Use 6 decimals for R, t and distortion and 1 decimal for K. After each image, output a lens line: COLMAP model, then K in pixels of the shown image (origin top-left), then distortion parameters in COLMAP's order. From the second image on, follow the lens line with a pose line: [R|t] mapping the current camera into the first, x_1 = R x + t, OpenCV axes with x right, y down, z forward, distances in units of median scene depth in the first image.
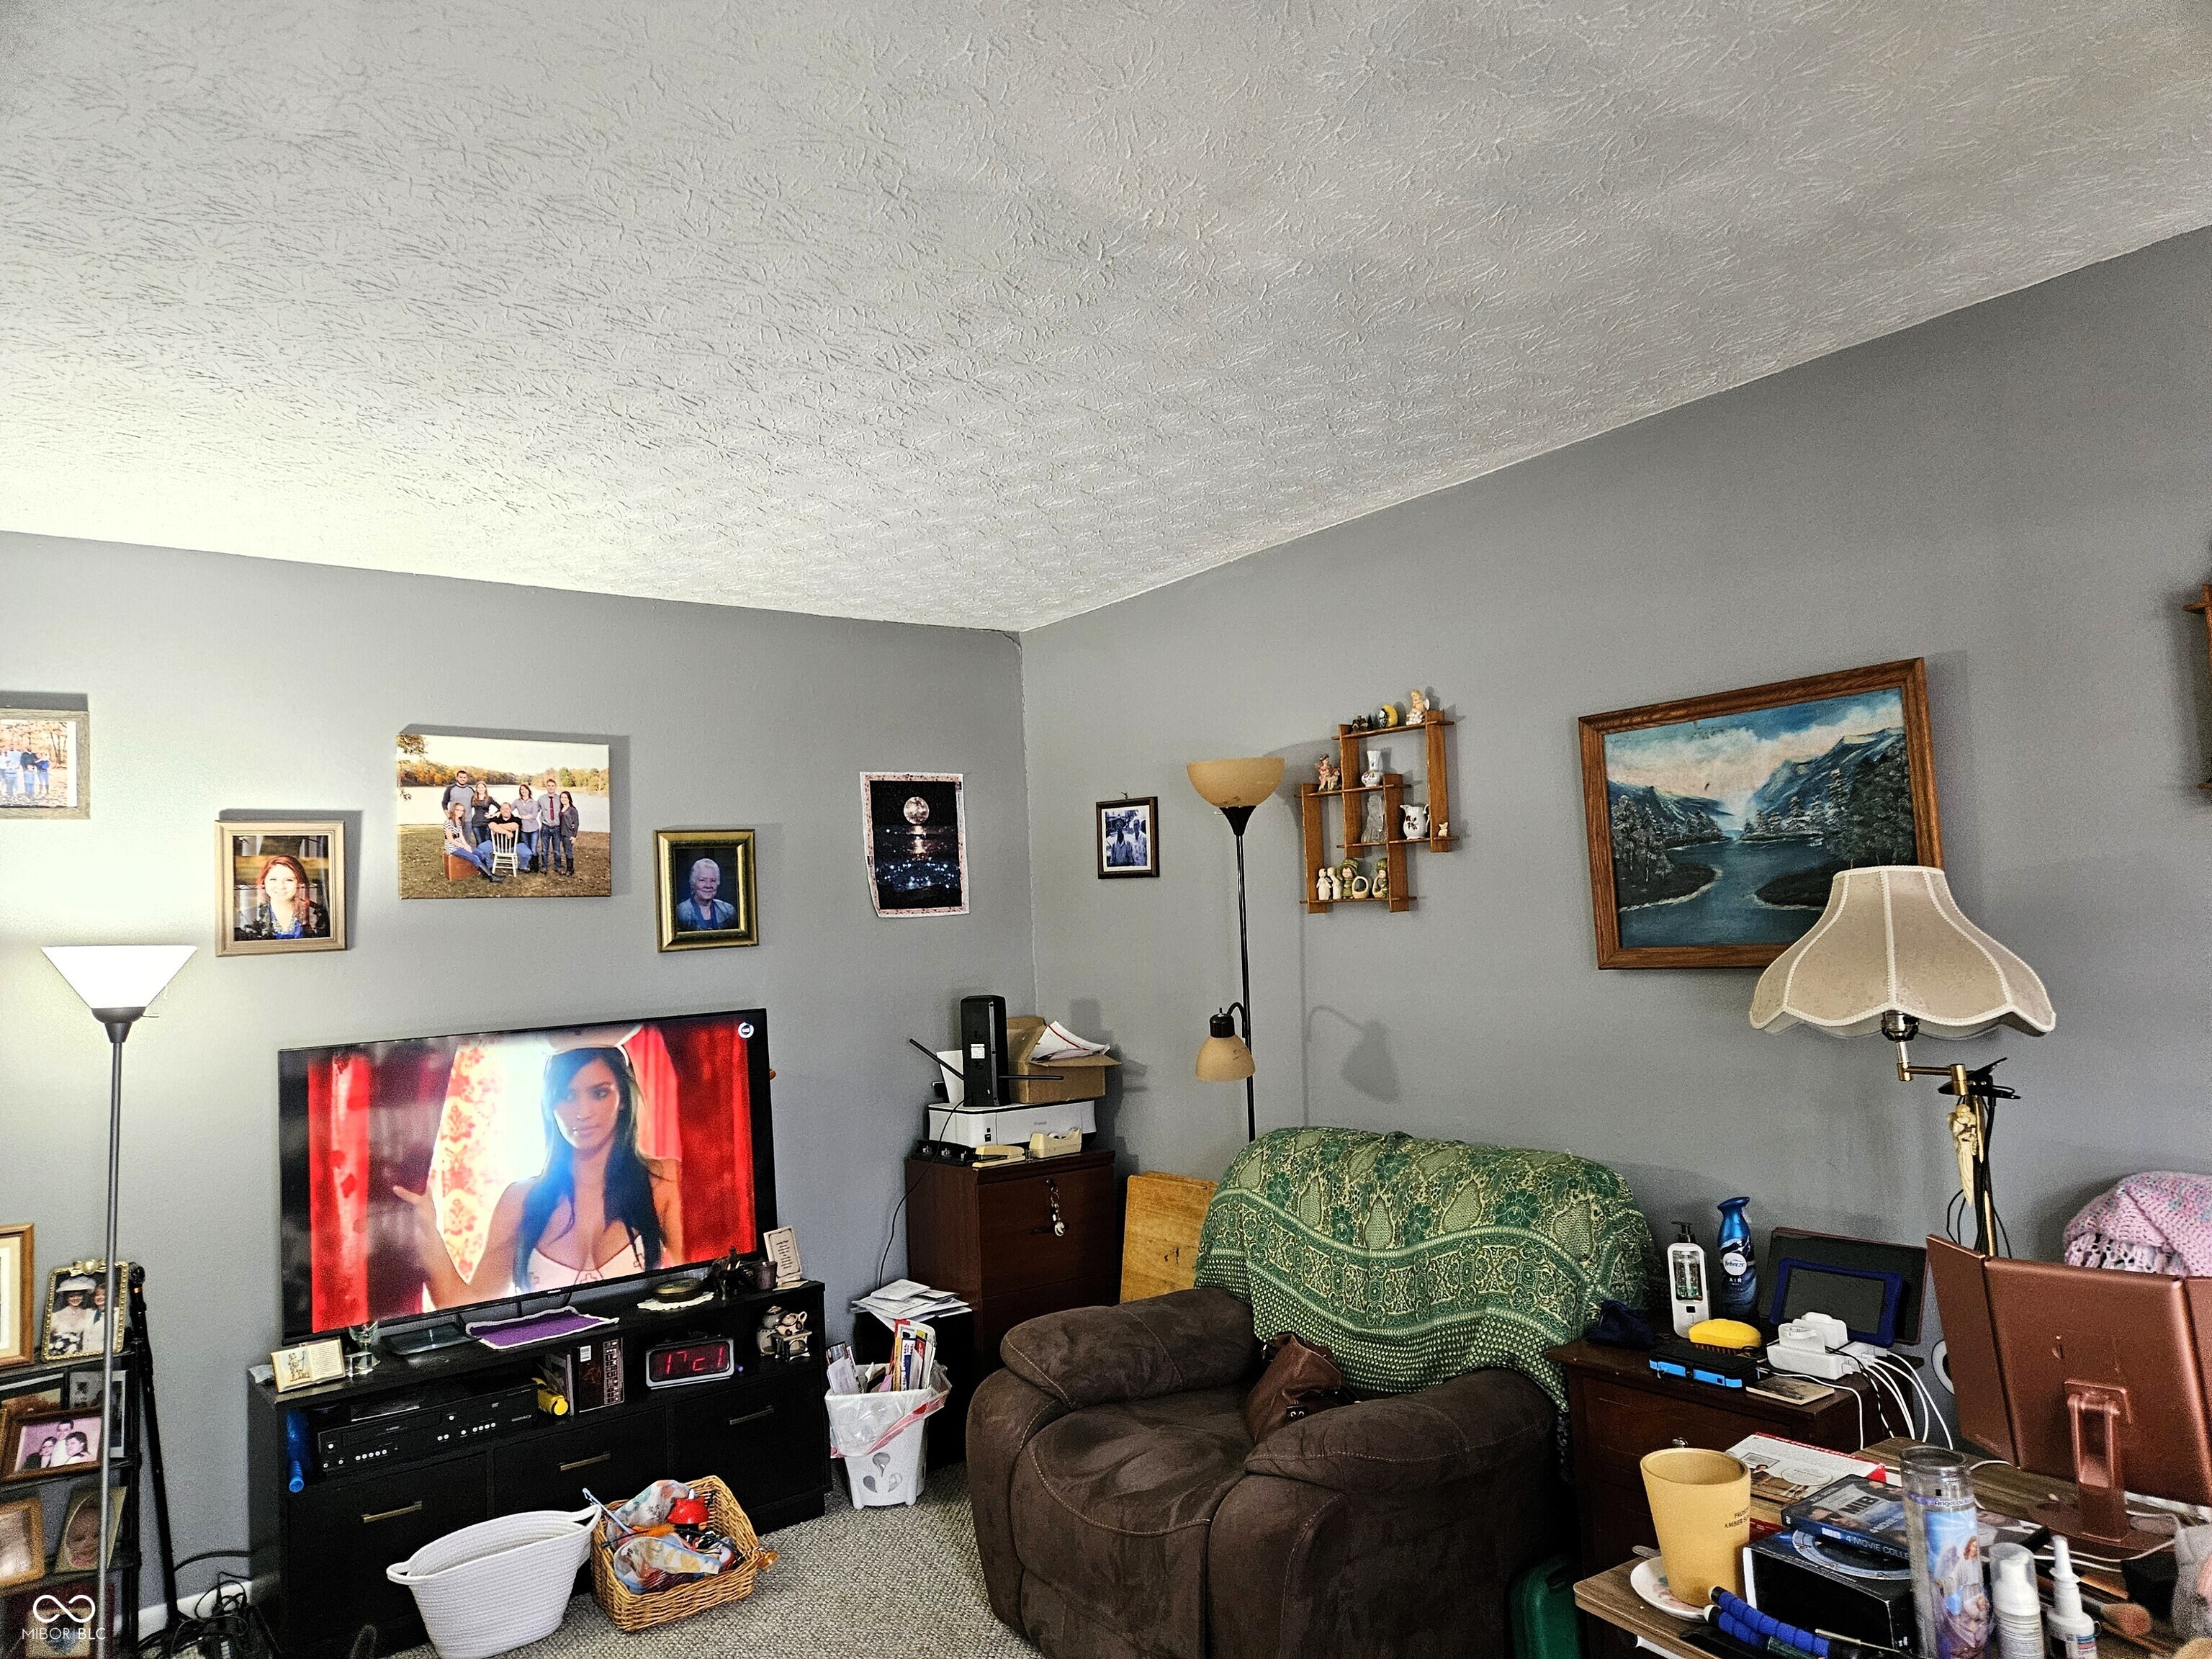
lens RADIAL K [[1465.1, 0, 1109.3], [0, 1465.1, 825.4], [0, 0, 1]] dist [0.082201, -0.067426]
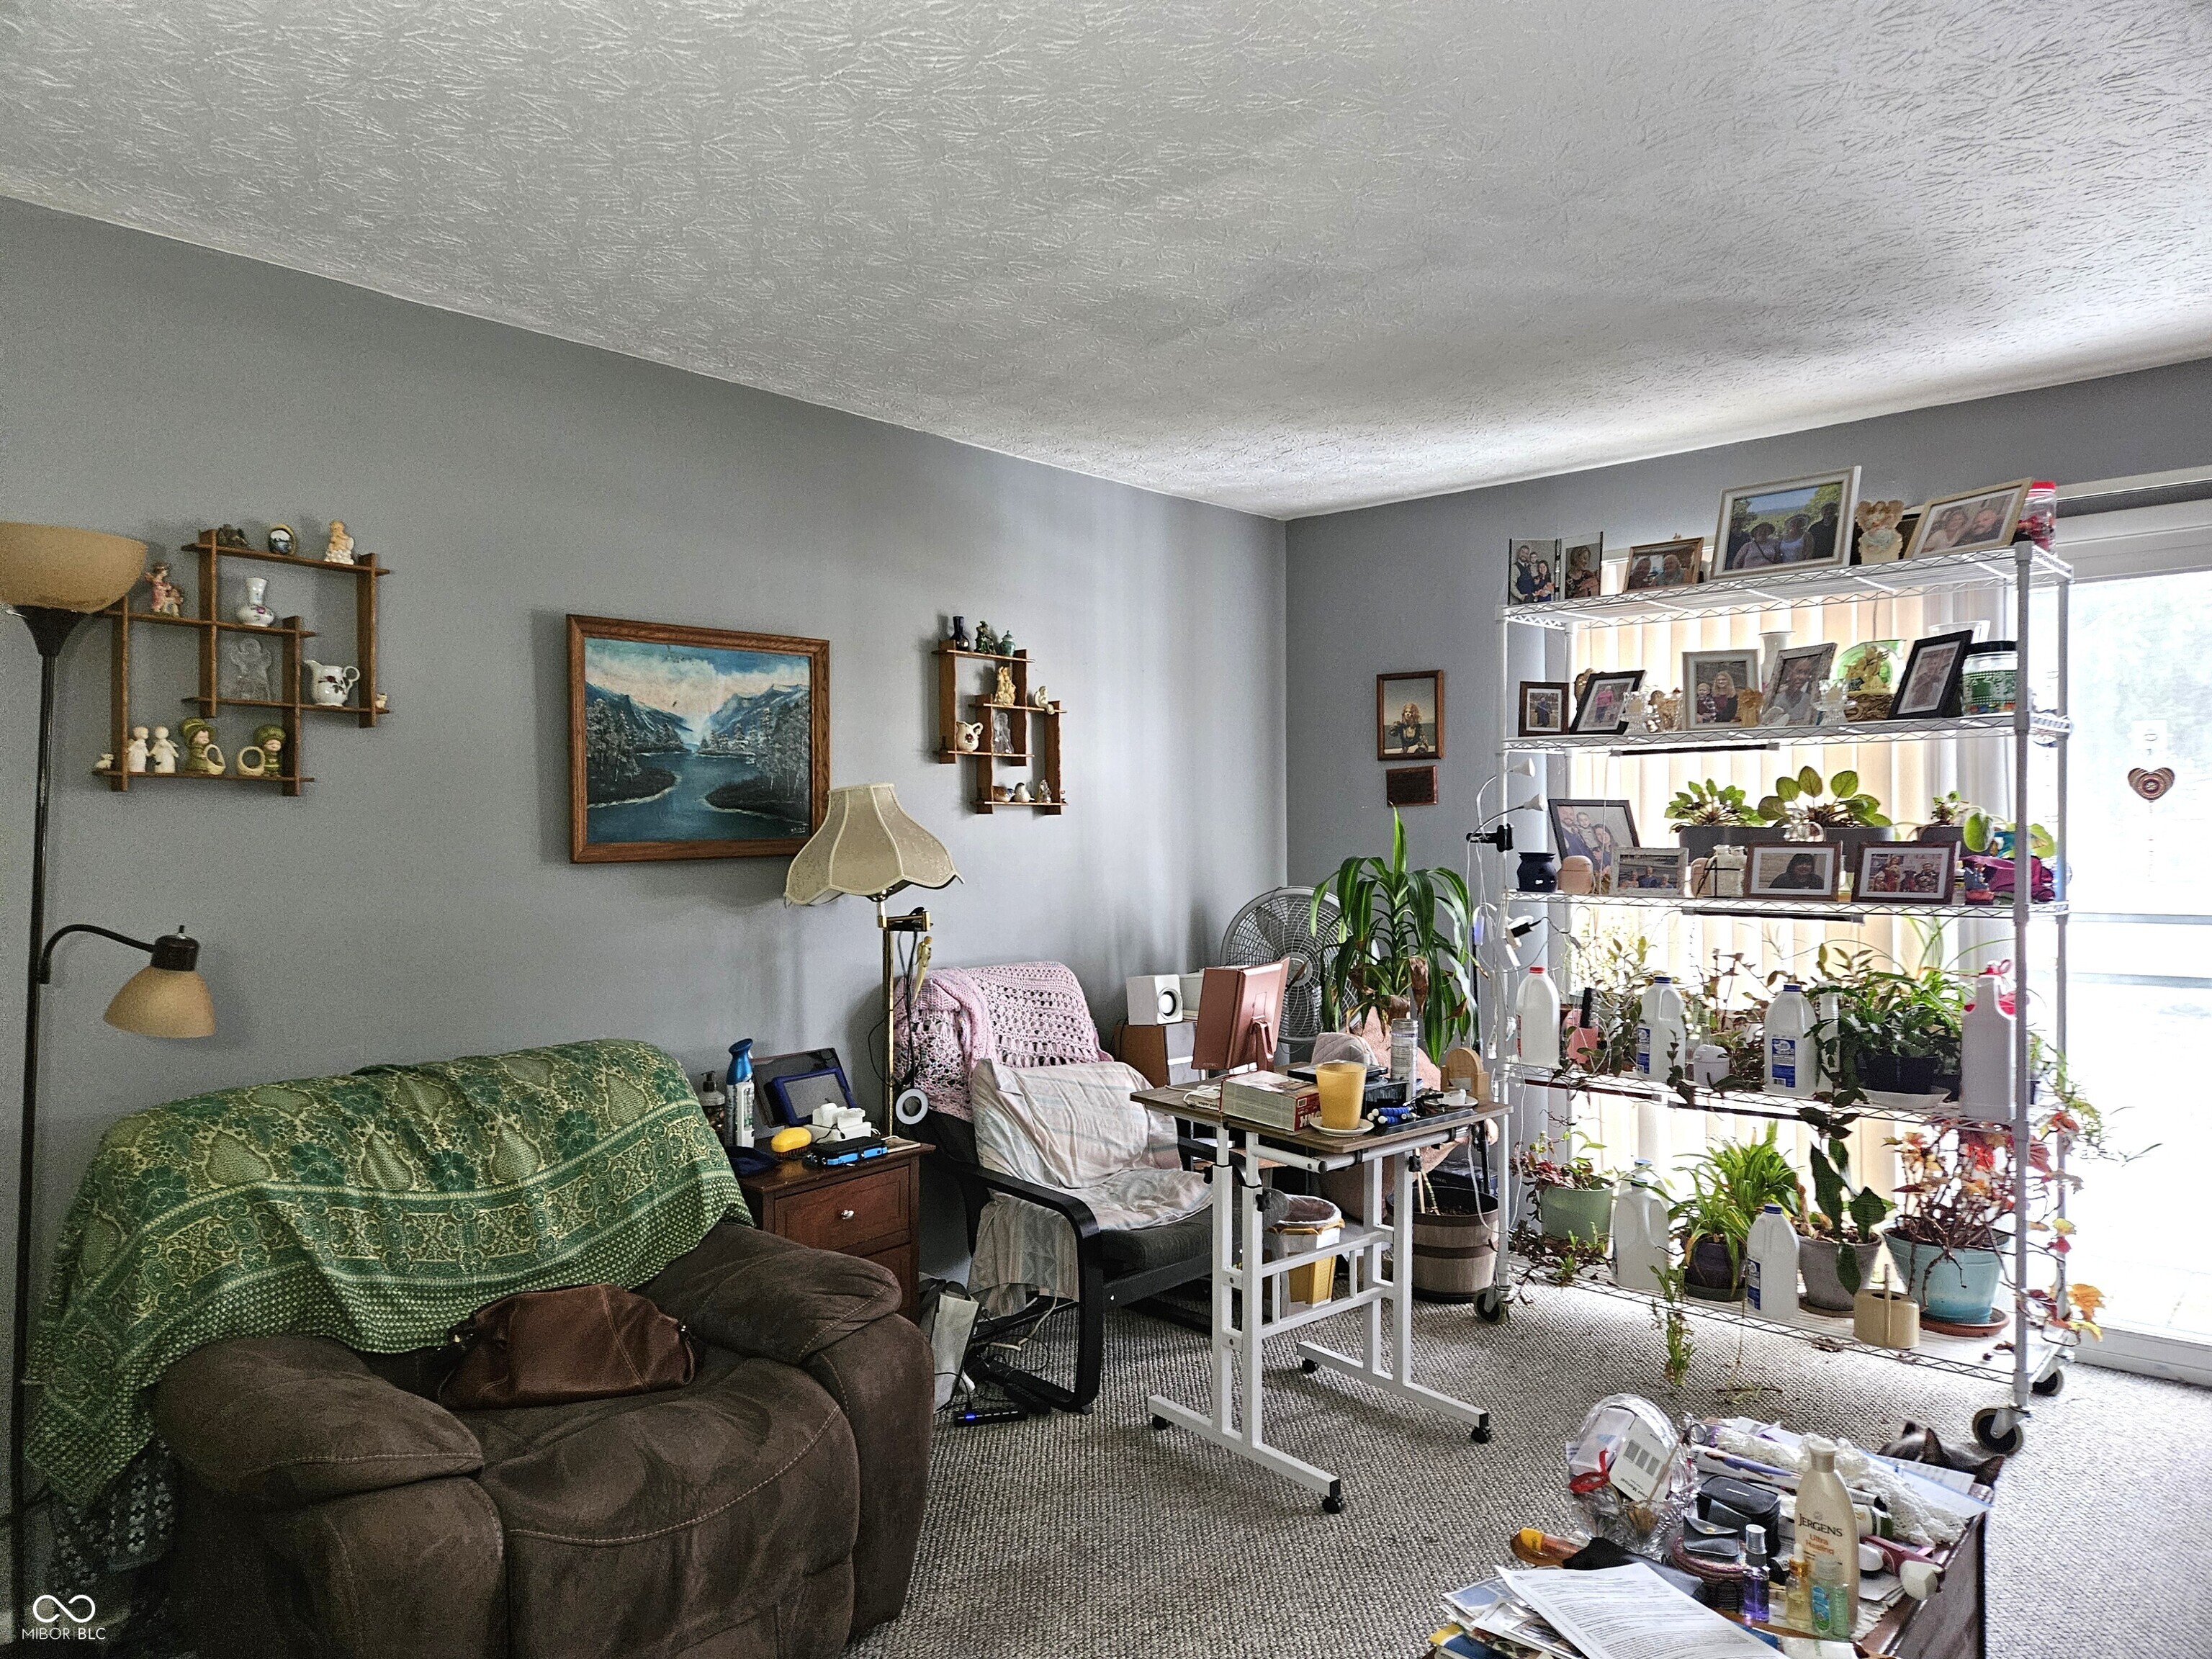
lens RADIAL K [[1465.1, 0, 1114.9], [0, 1465.1, 826.7], [0, 0, 1]] dist [0.082201, -0.067426]
pose [[-0.184094, 0.040735, 0.982064, -0.796930], [-0.056627, 0.997042, -0.051971, 0.111108], [-0.981276, -0.065179, -0.181243, 0.871839]]
